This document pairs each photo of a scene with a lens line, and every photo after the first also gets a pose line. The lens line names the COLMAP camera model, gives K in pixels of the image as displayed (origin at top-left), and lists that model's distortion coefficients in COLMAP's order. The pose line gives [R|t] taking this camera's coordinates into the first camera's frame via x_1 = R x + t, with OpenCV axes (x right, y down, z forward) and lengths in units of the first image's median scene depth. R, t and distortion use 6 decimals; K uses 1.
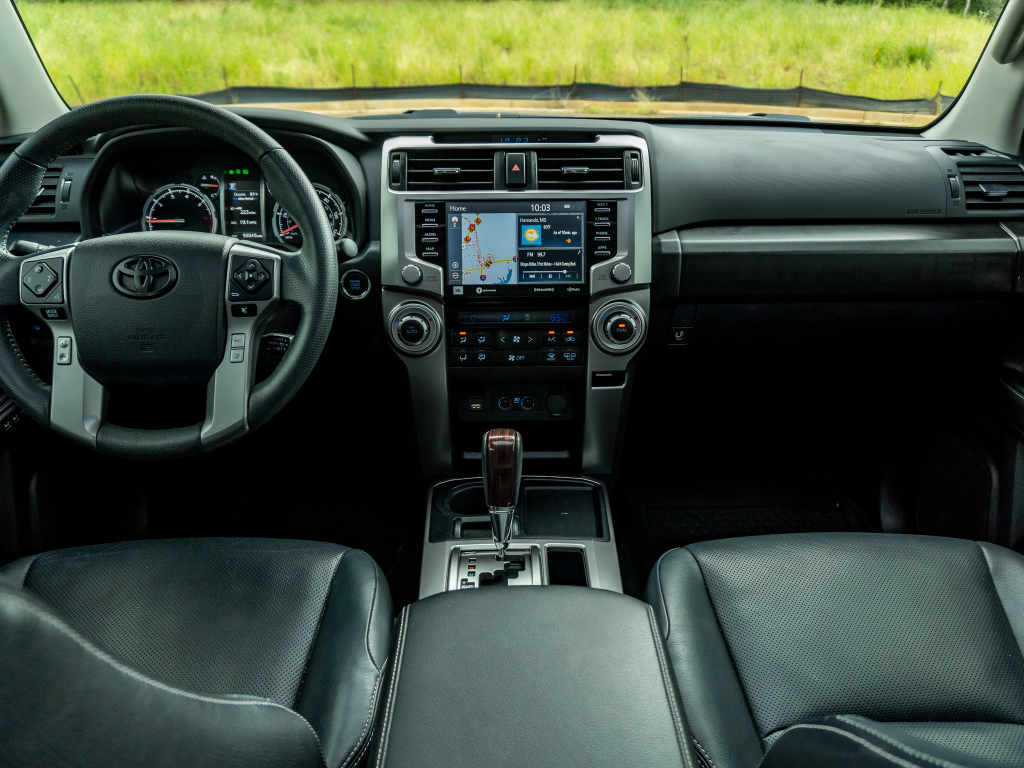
lens RADIAL K [[760.3, 0, 513.0], [0, 760.3, 384.4], [0, 0, 1]] dist [-0.025185, 0.012411]
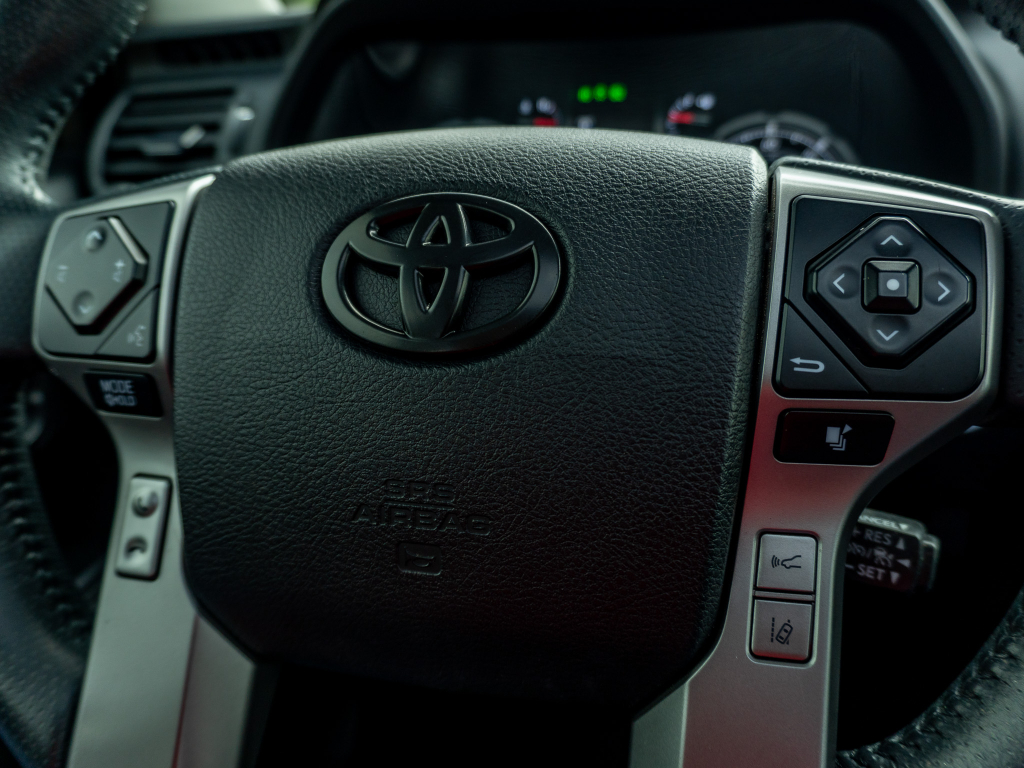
lens RADIAL K [[760.3, 0, 512.6], [0, 760.3, 386.7], [0, 0, 1]] dist [-0.025185, 0.012411]
pose [[0.962451, 0.064798, -0.263608, -0.317434], [-0.084449, 0.994377, -0.063899, -0.073551], [0.257985, 0.083761, 0.962511, 0.617086]]
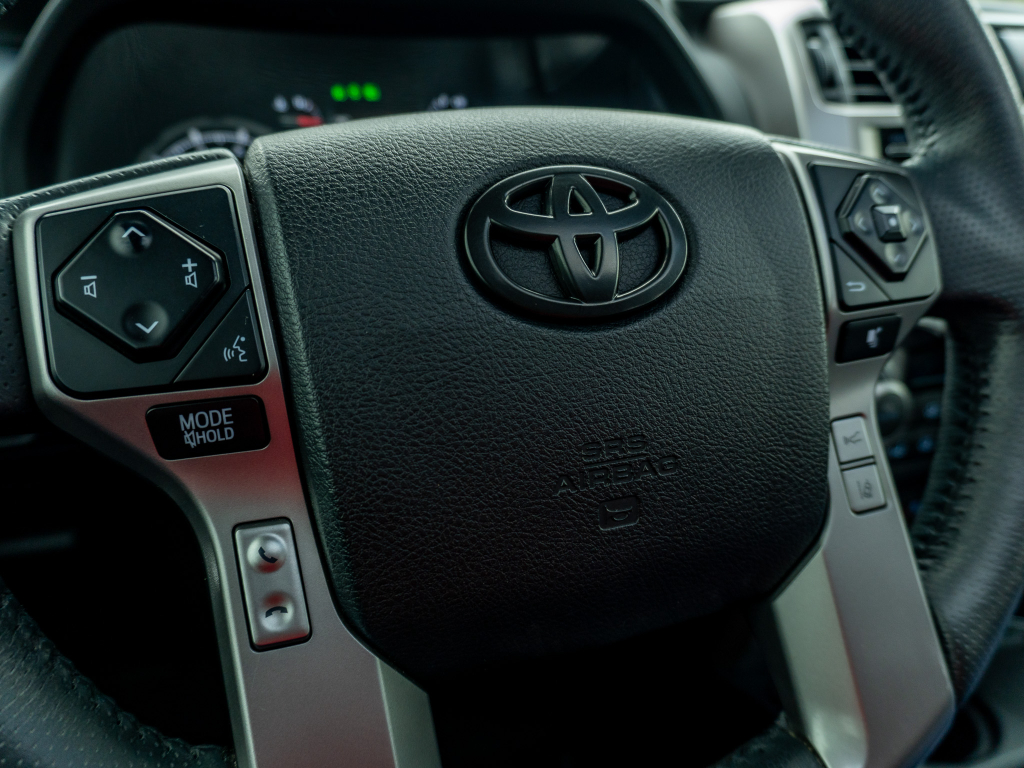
lens RADIAL K [[760.3, 0, 520.4], [0, 760.3, 383.3], [0, 0, 1]] dist [-0.025185, 0.012411]
pose [[0.950208, -0.112972, 0.290416, -0.474119], [0.138782, 0.987860, -0.069802, -0.063489], [-0.279005, 0.106631, 0.954351, 0.611405]]
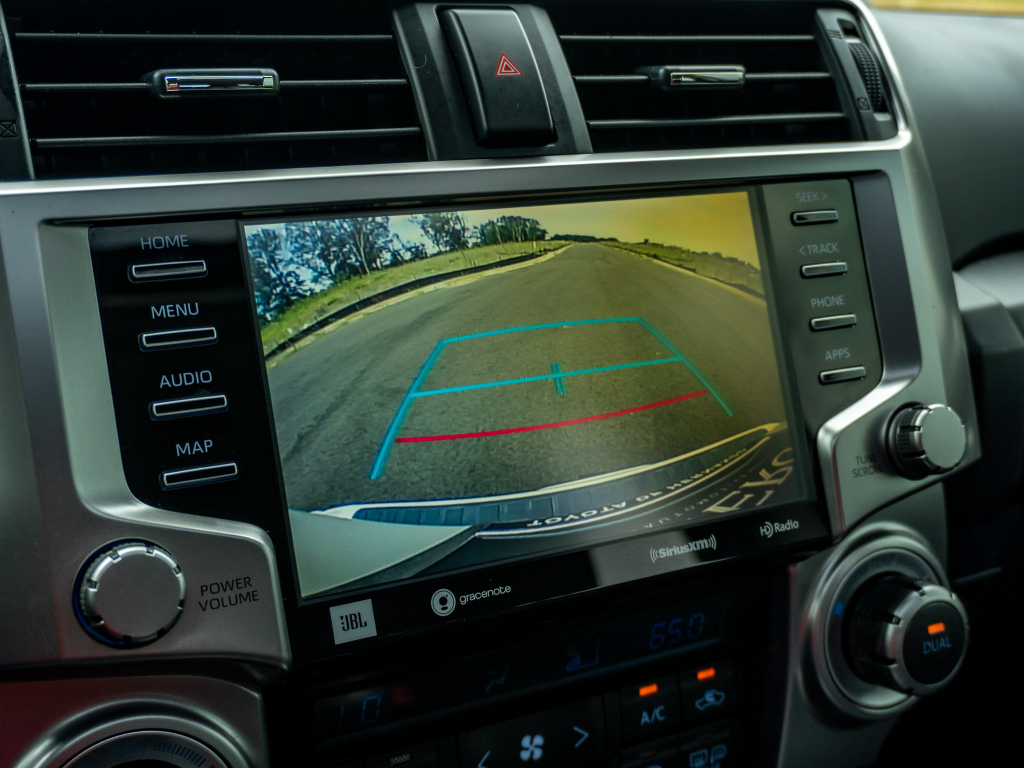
lens RADIAL K [[1255.4, 0, 513.7], [0, 1255.4, 387.5], [0, 0, 1]] dist [-0.000298, 0.000000]
pose [[0.887595, -0.116055, 0.445765, -0.181328], [0.169730, 0.982049, -0.082286, -0.151179], [-0.428213, 0.148696, 0.891360, 0.654183]]
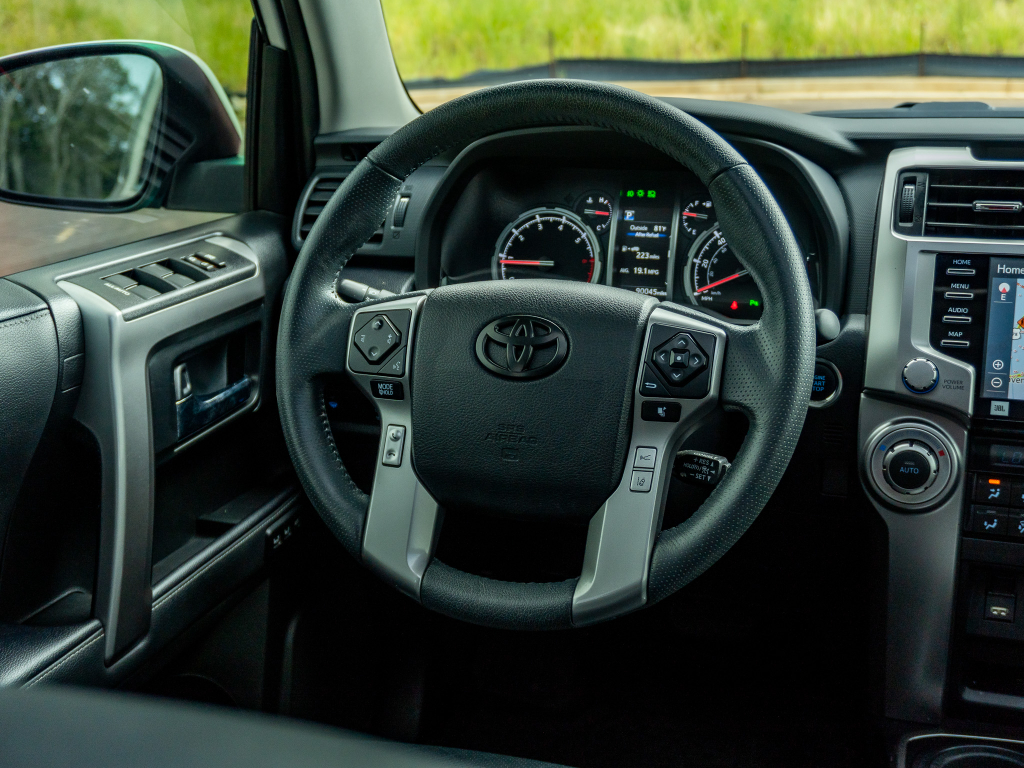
lens RADIAL K [[1255.4, 0, 520.7], [0, 1255.4, 392.3], [0, 0, 1]] dist [-0.000298, 0.000000]
pose [[0.936247, 0.086629, -0.340496, -0.089087], [-0.124898, 0.987887, -0.092088, -0.001931], [0.328394, 0.128745, 0.935725, -0.017304]]
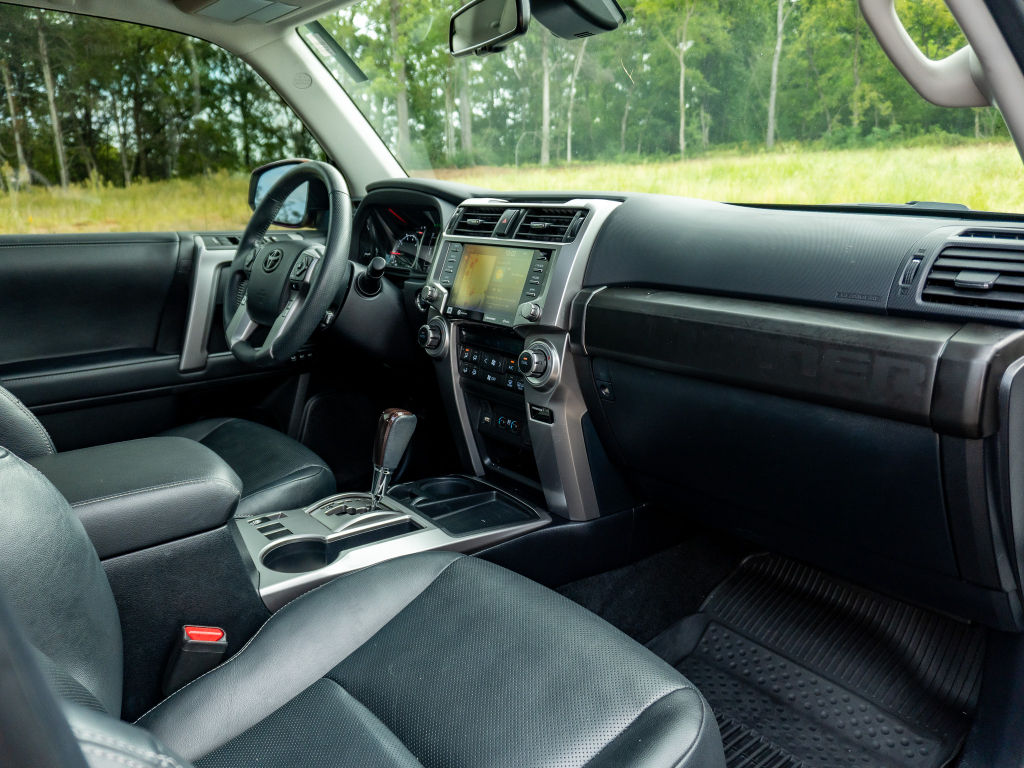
lens RADIAL K [[760.3, 0, 512.3], [0, 760.3, 387.8], [0, 0, 1]] dist [-0.025185, 0.012411]
pose [[0.622801, 0.197976, -0.756917, 0.983718], [-0.314900, 0.949062, -0.010871, -0.019716], [0.716210, 0.245124, 0.653420, 0.271833]]
